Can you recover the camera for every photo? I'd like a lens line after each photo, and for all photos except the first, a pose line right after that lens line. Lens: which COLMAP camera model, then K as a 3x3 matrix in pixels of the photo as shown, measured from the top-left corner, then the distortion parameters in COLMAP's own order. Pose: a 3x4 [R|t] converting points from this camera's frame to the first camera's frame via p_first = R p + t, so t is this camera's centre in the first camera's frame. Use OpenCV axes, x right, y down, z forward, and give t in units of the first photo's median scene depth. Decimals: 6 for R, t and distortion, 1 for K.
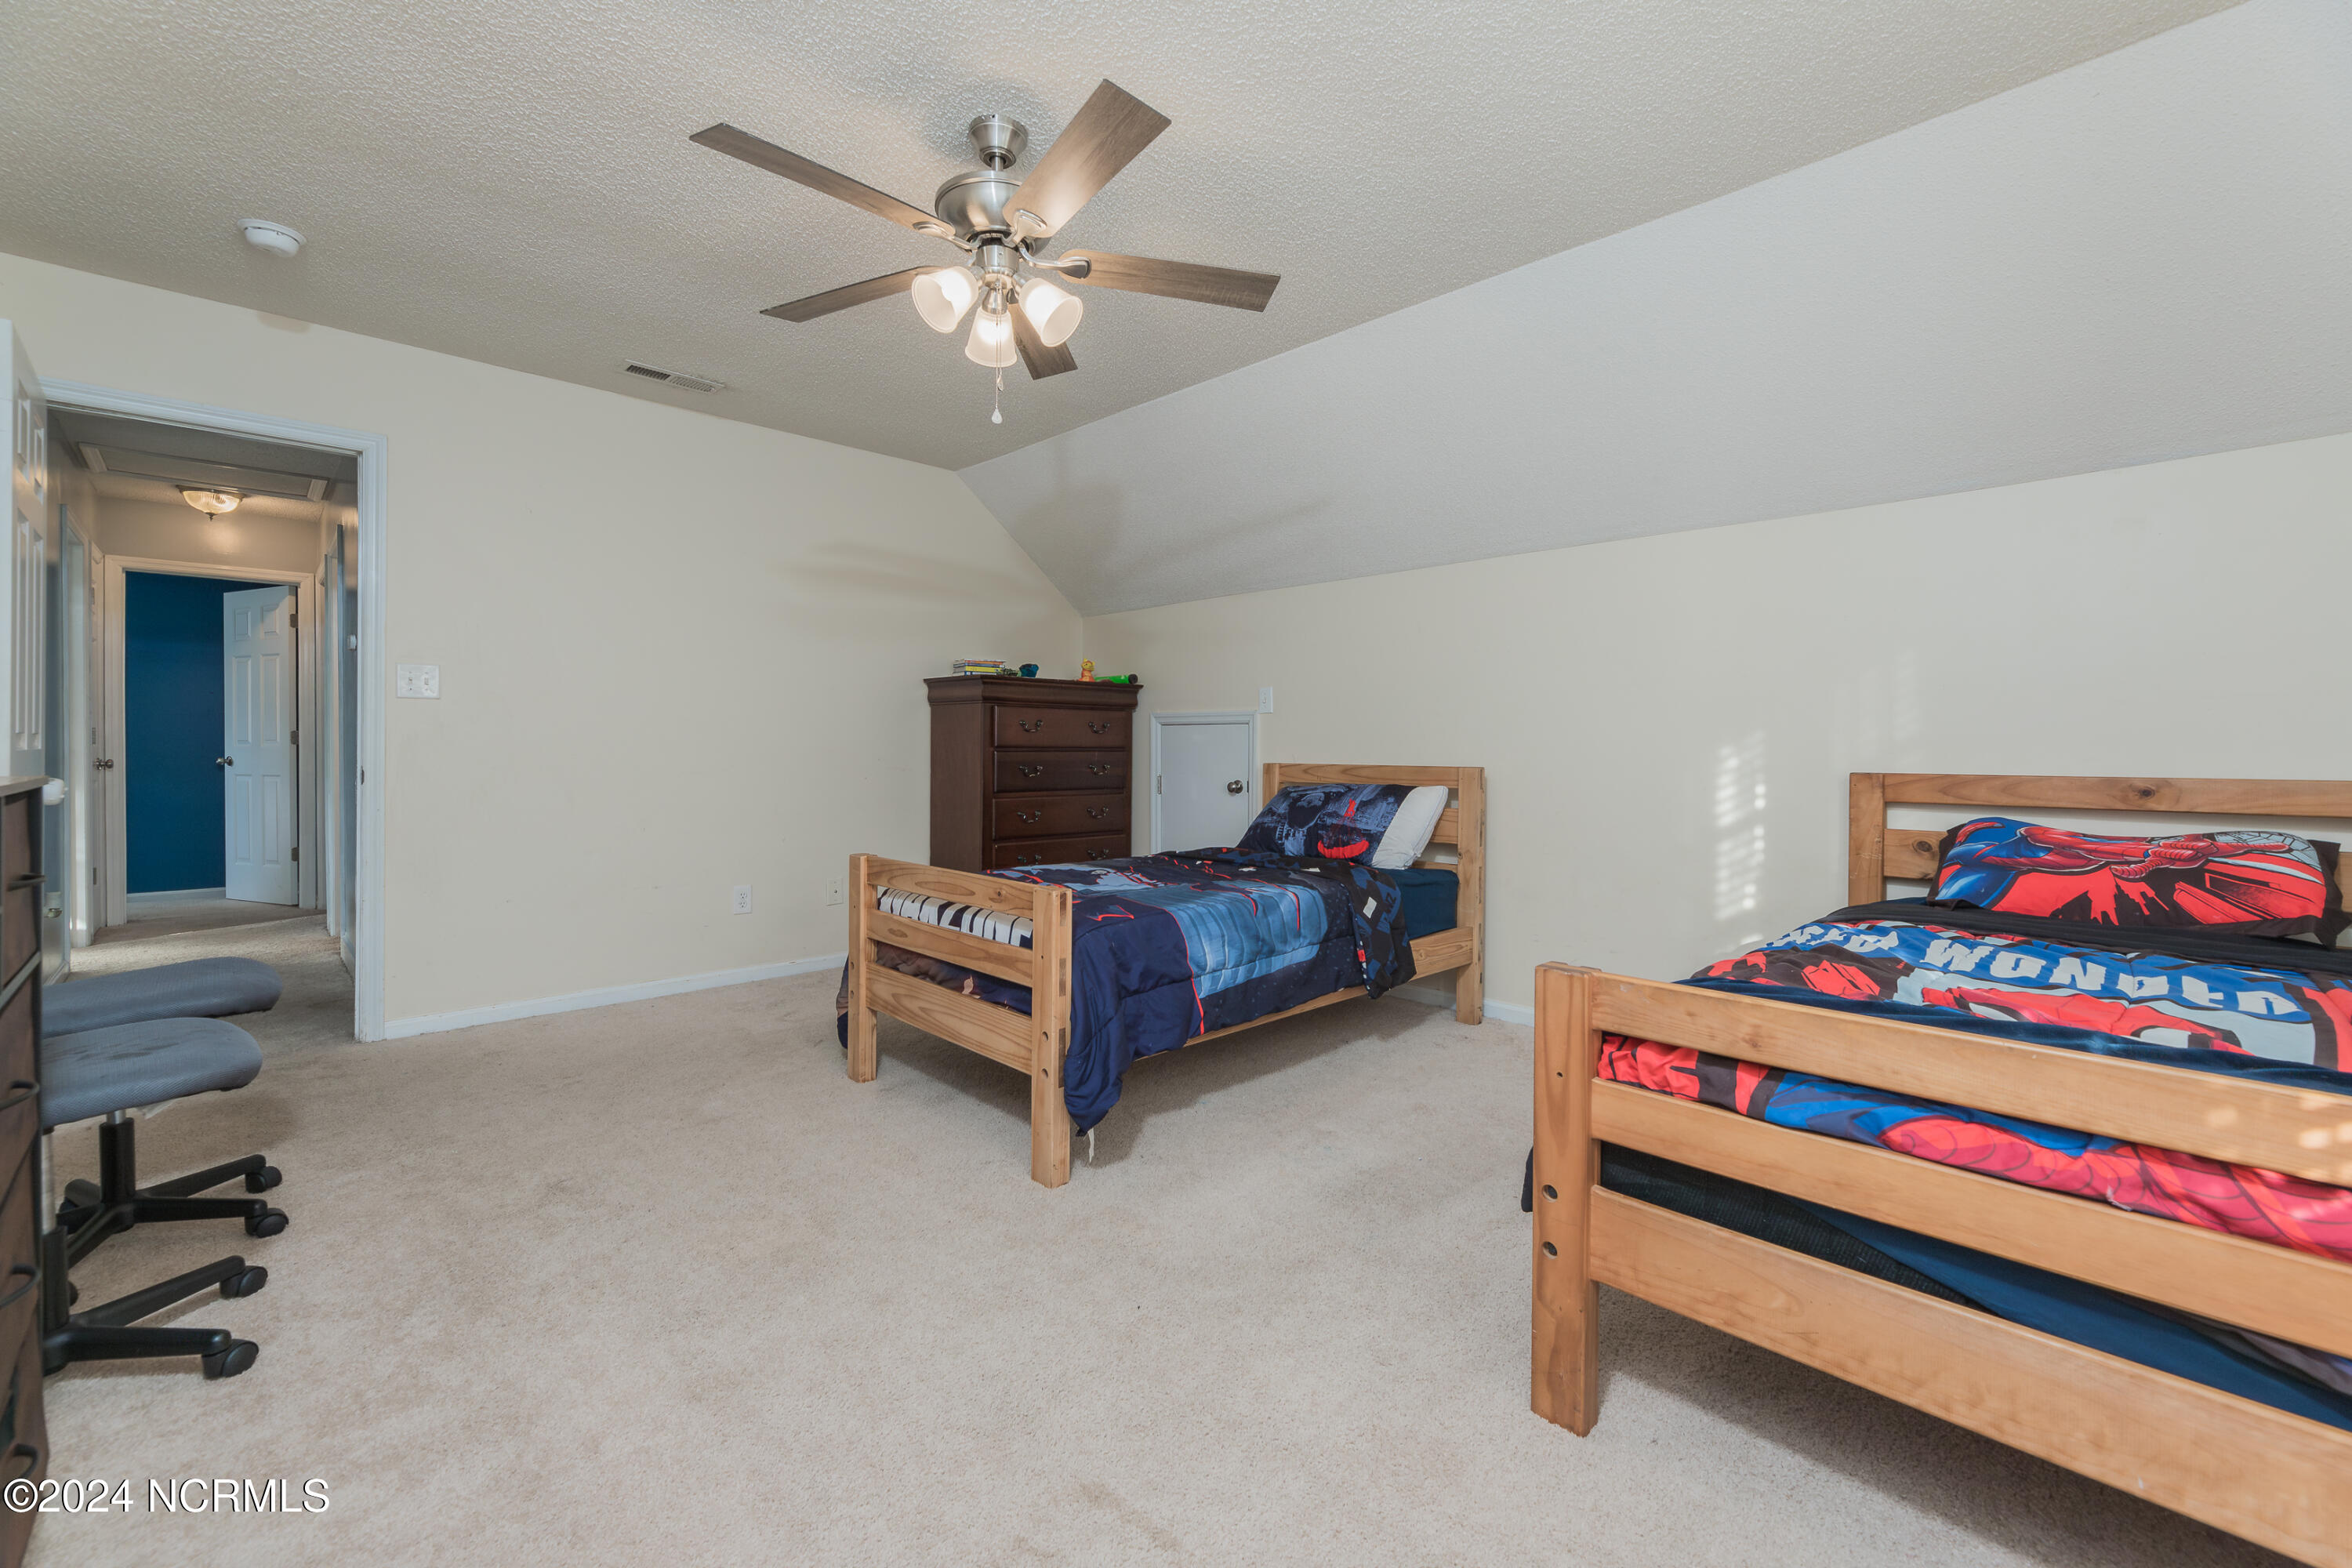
lens RADIAL K [[961.6, 0, 1165.0], [0, 961.6, 754.9], [0, 0, 1]] dist [-0.059495, -0.000006]
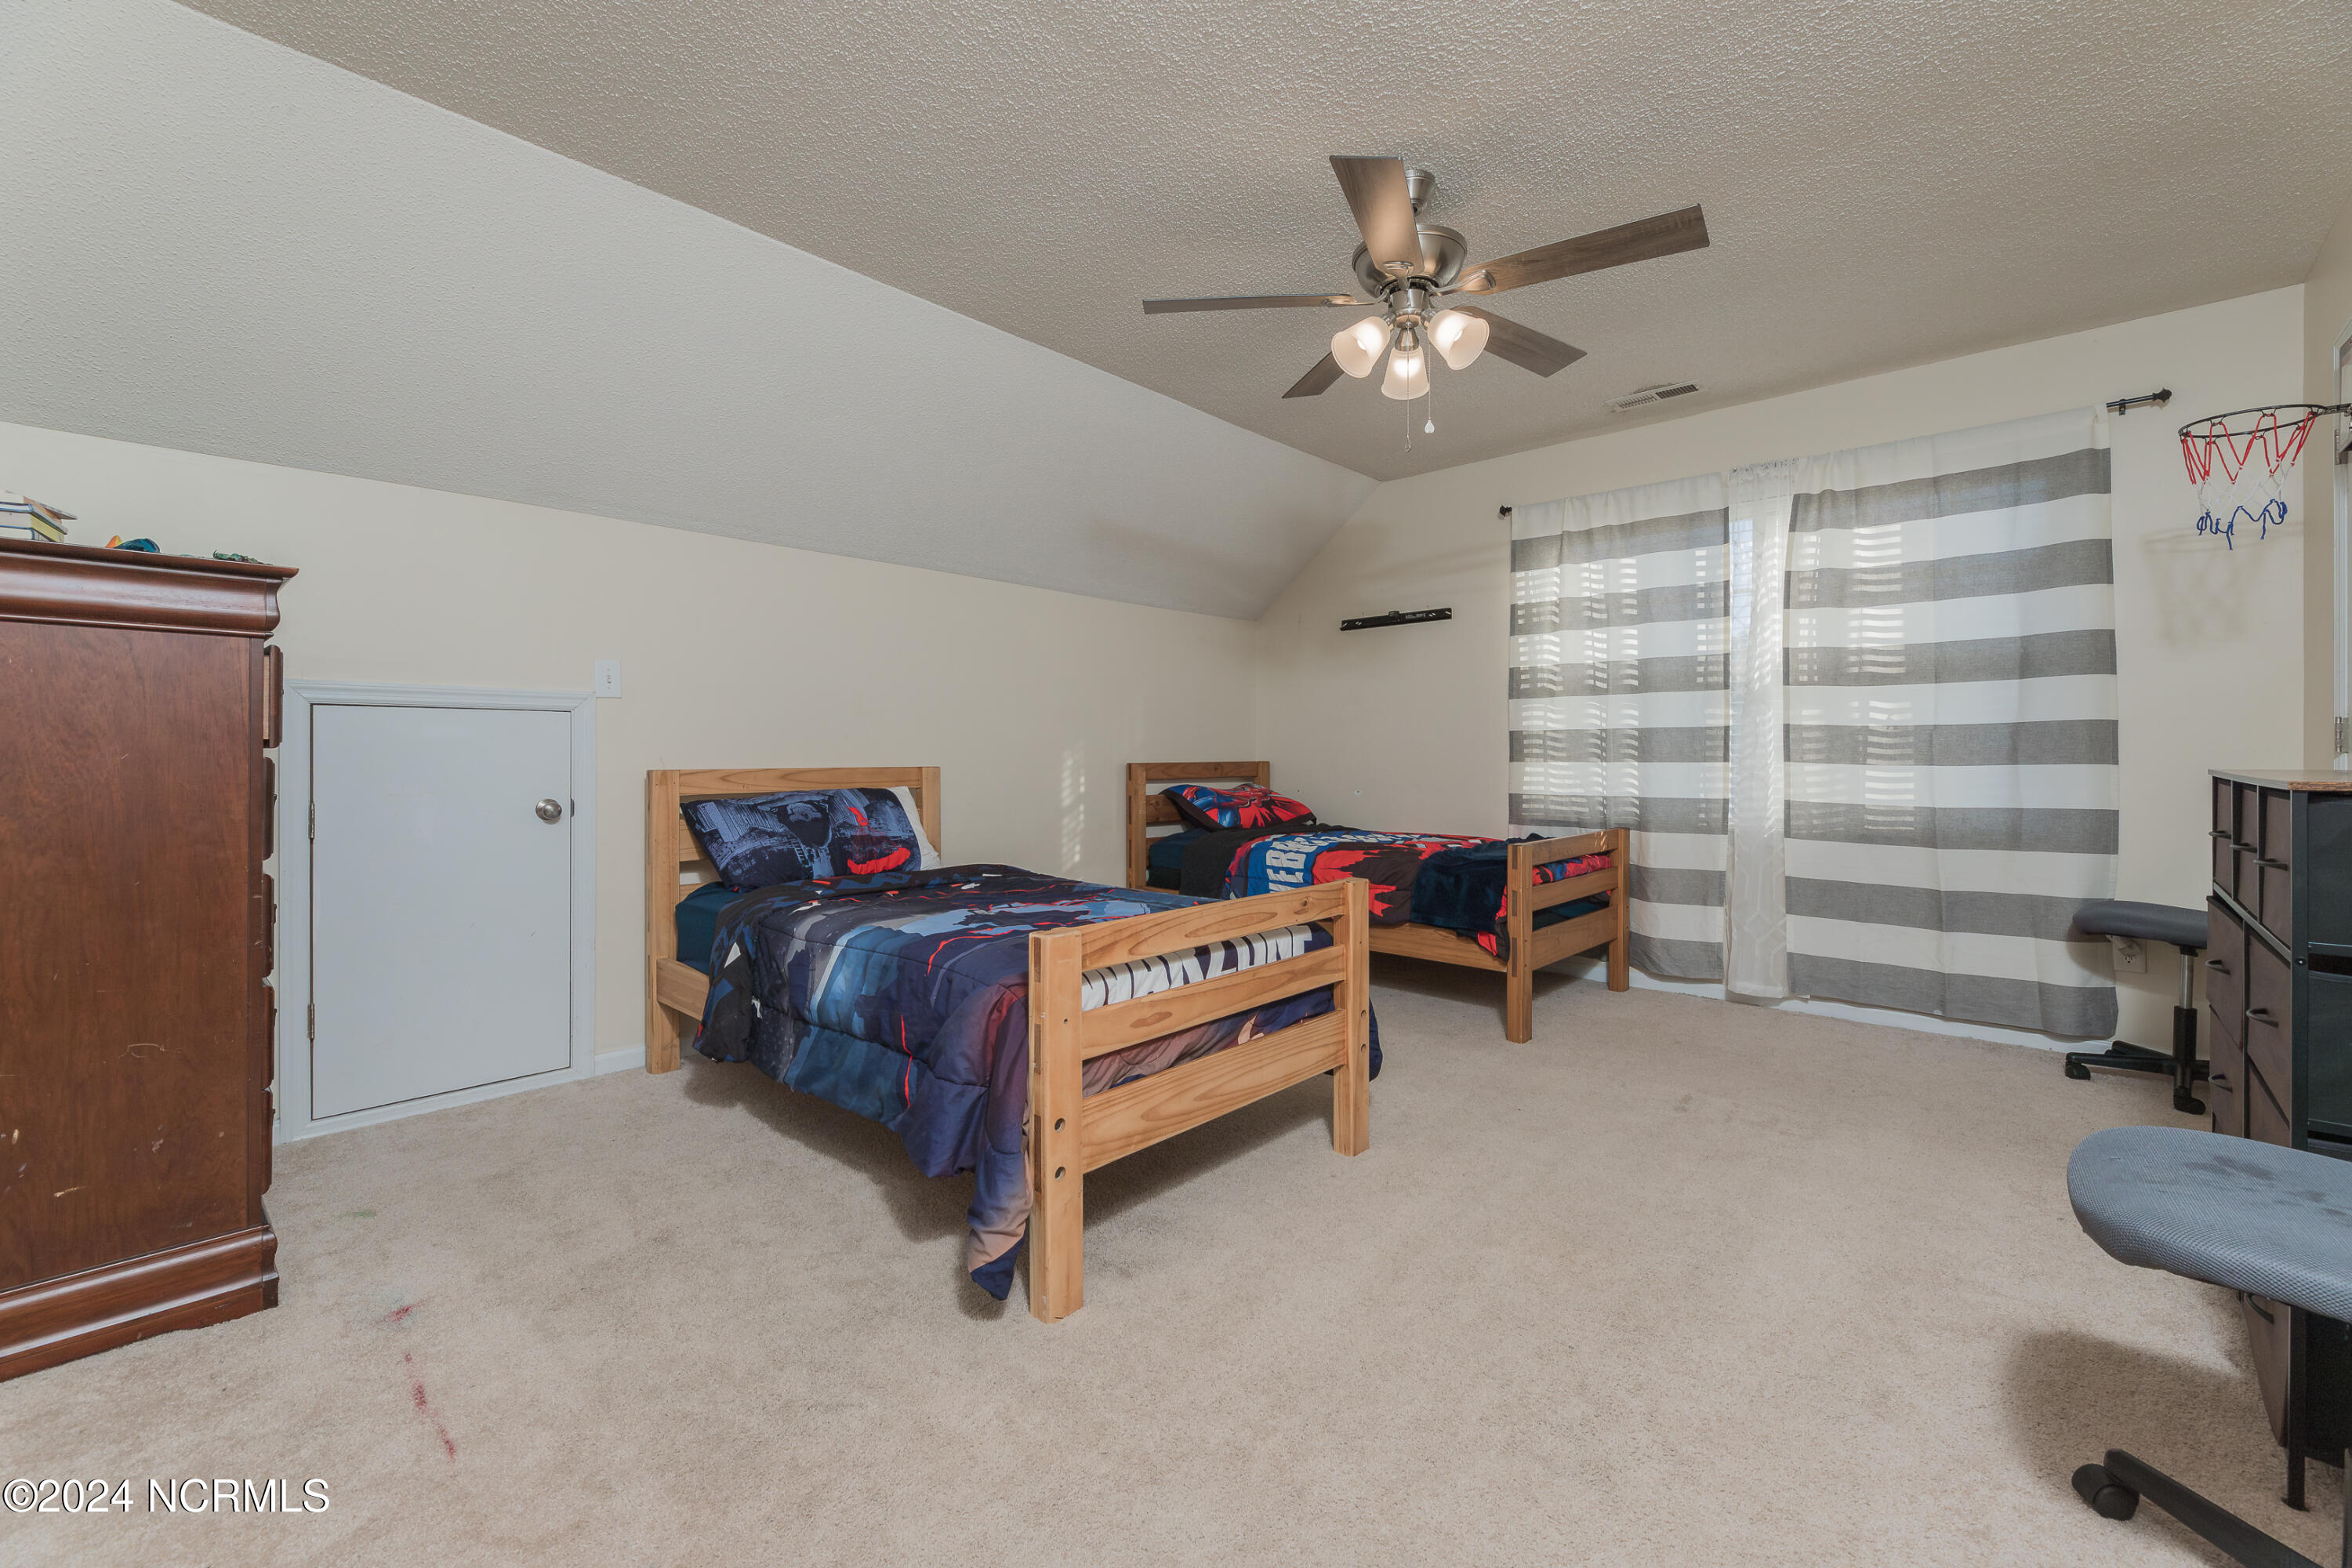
lens RADIAL K [[961.6, 0, 1165.0], [0, 961.6, 754.9], [0, 0, 1]] dist [-0.059495, -0.000006]
pose [[-0.050018, 0.000052, 0.998748, -0.989878], [0.003315, 0.999994, 0.000114, -0.002531], [-0.998743, 0.003317, -0.050018, 1.052253]]
